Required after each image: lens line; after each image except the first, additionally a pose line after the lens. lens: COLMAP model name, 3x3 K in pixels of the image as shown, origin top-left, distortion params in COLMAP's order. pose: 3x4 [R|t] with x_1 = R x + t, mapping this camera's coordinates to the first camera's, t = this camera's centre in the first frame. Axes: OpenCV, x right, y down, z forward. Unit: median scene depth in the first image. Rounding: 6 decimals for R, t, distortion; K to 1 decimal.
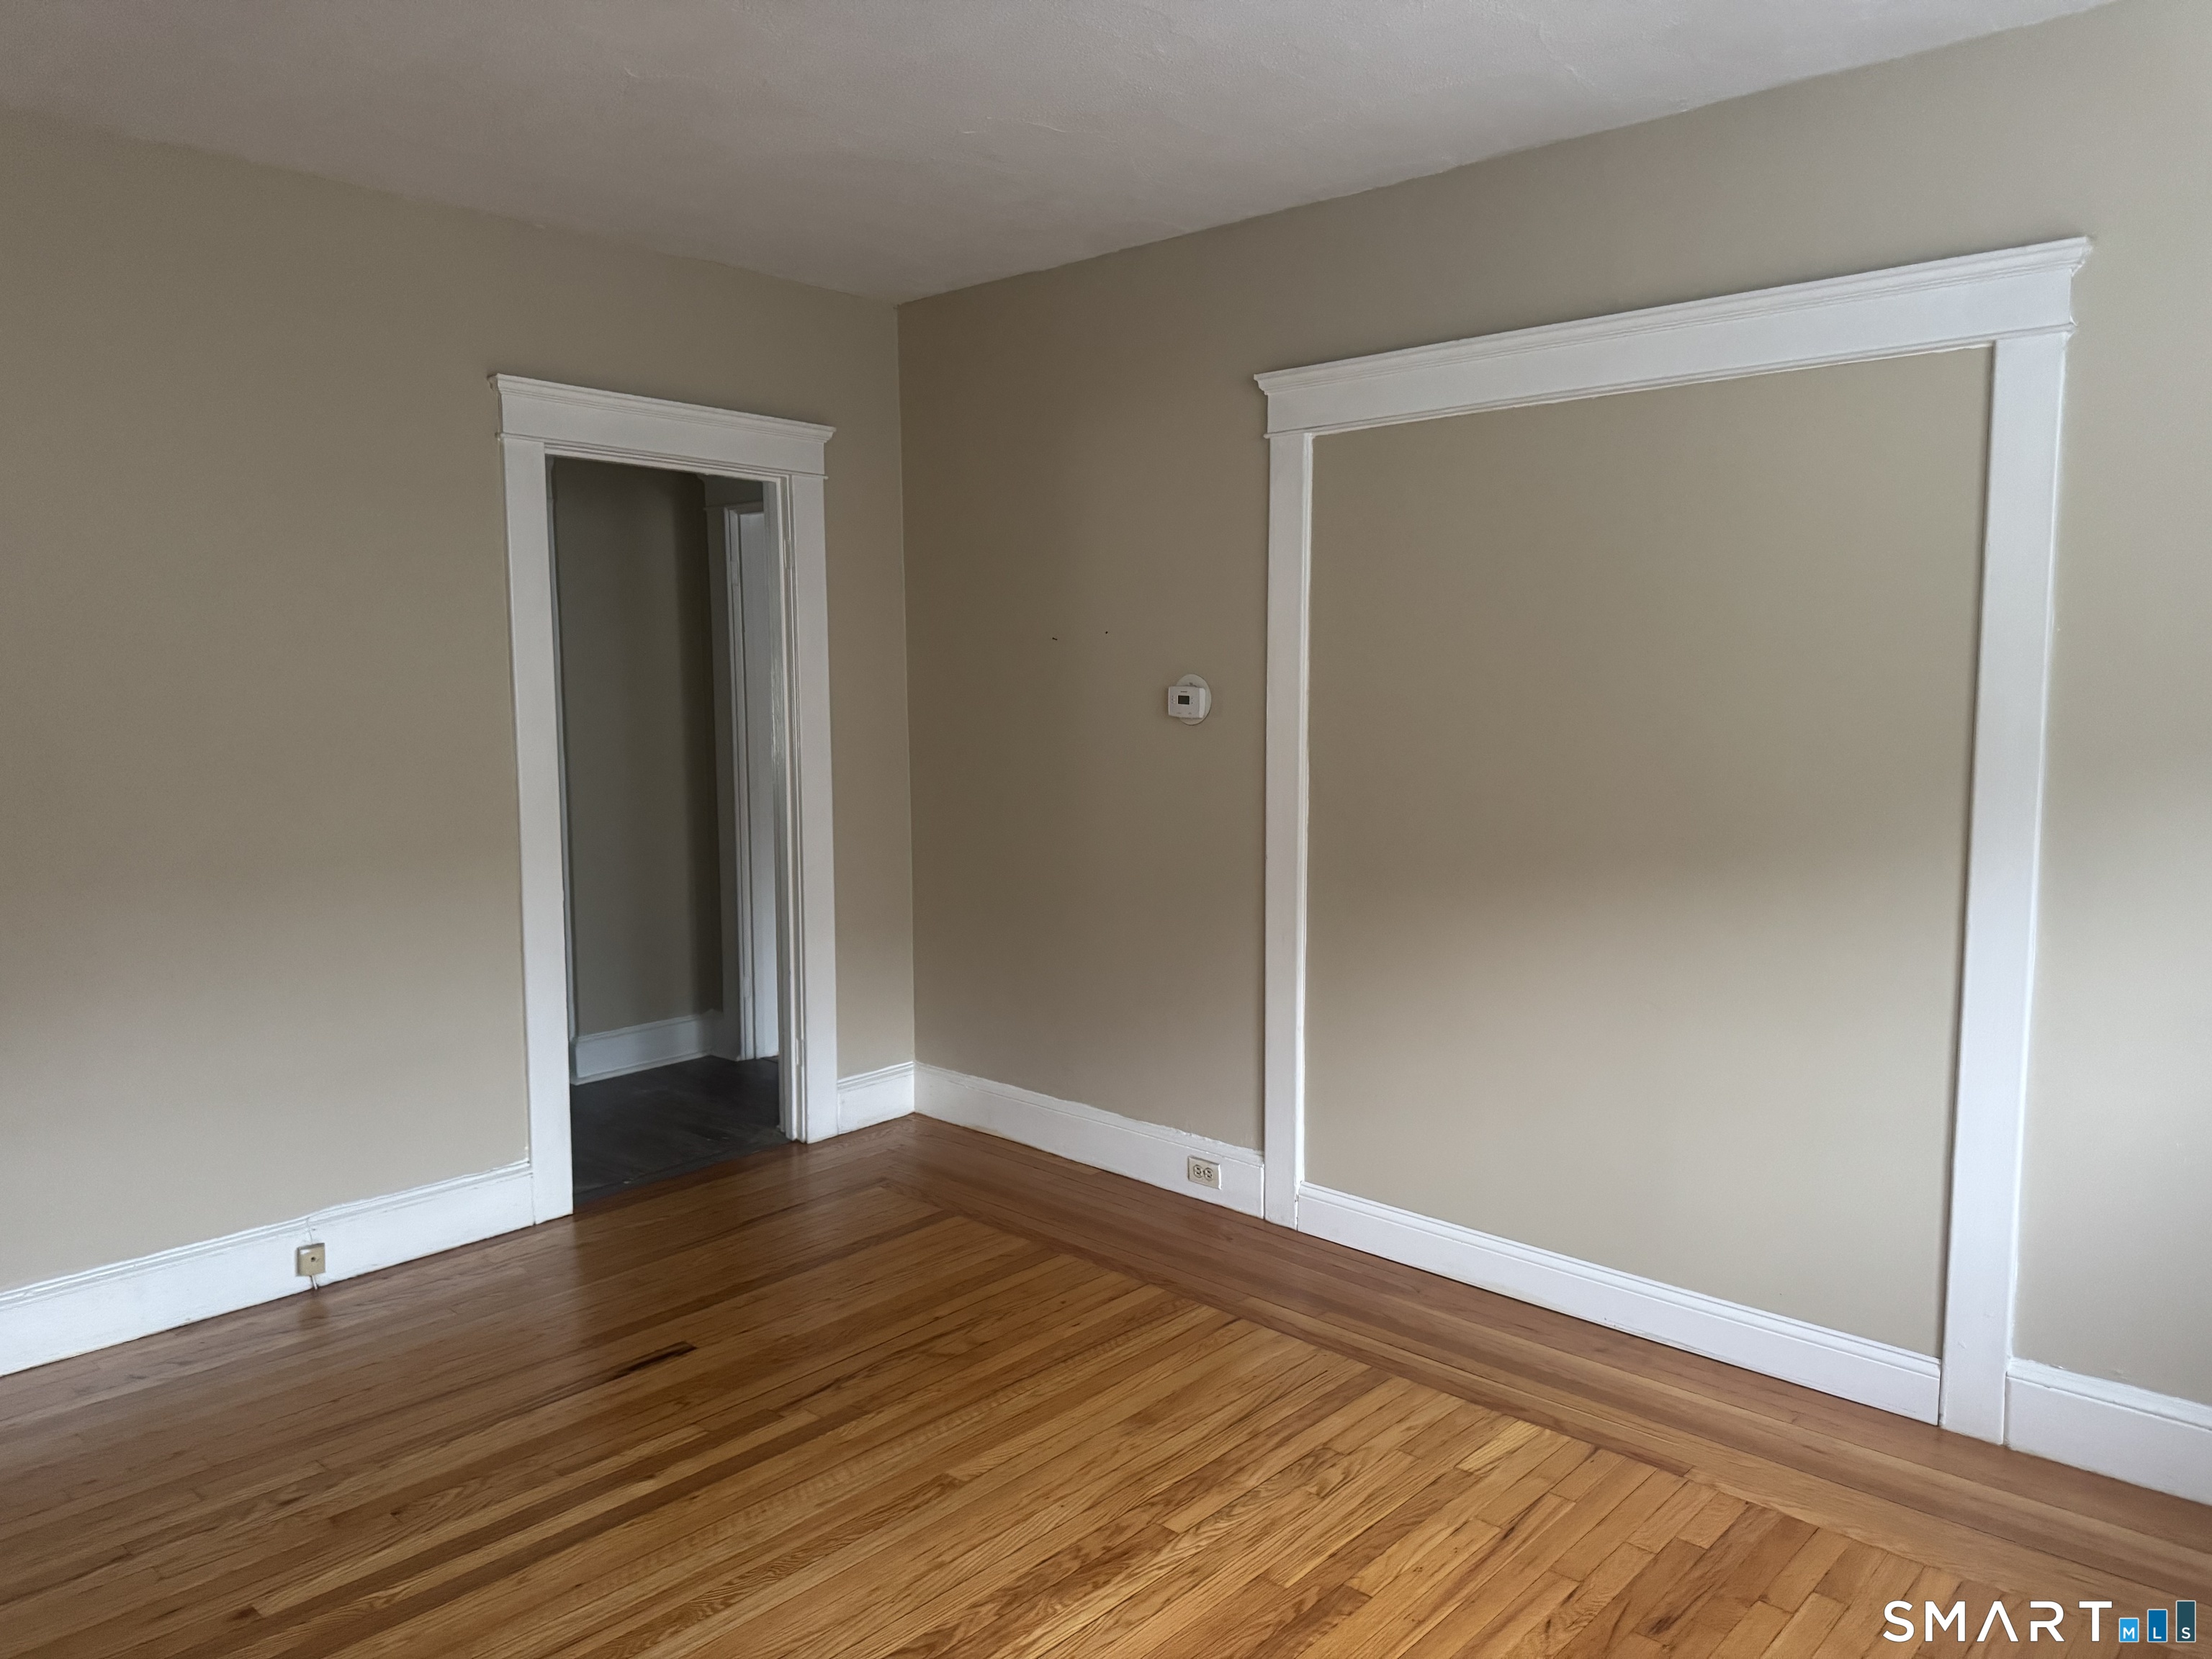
lens RADIAL K [[1570.7, 0, 1106.0], [0, 1570.7, 829.5], [0, 0, 1]] dist [0.086008, -0.100365]
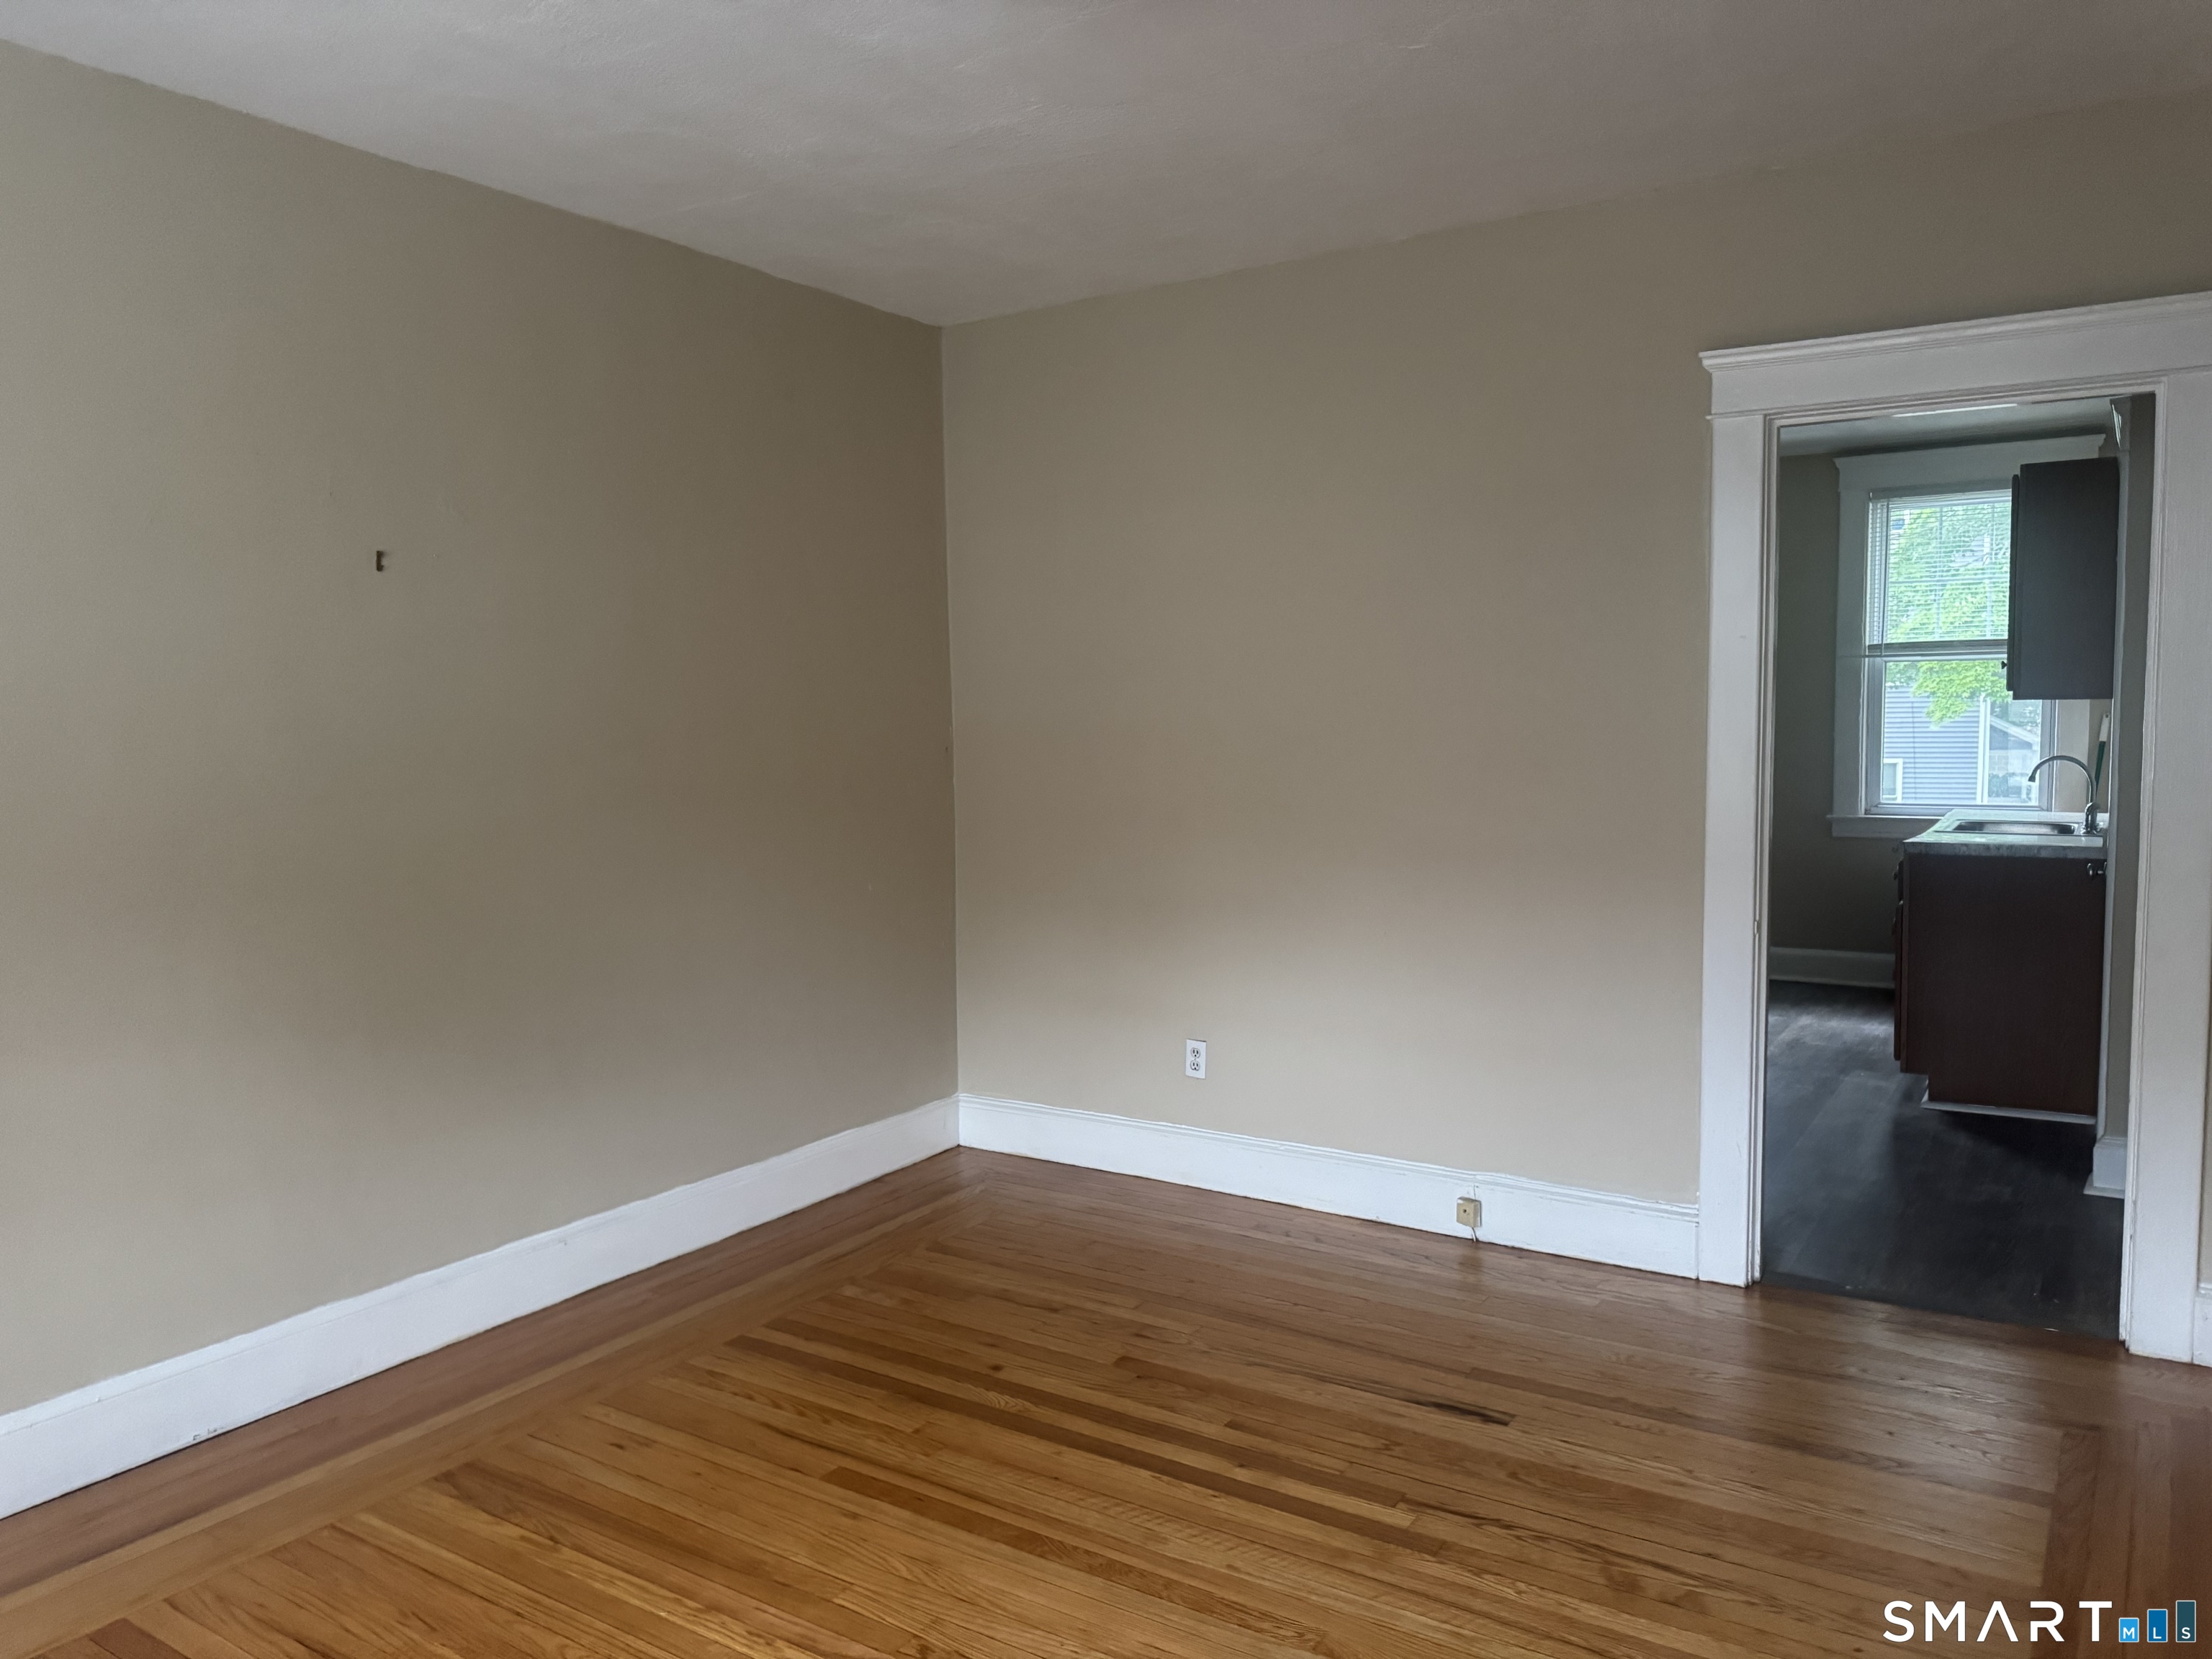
lens RADIAL K [[1570.7, 0, 1106.0], [0, 1570.7, 829.5], [0, 0, 1]] dist [0.086008, -0.100365]
pose [[0.164303, 0.084300, -0.982801, 0.524779], [-0.084604, 0.993874, 0.071106, -0.050616], [0.982775, 0.071466, 0.170429, 0.557862]]
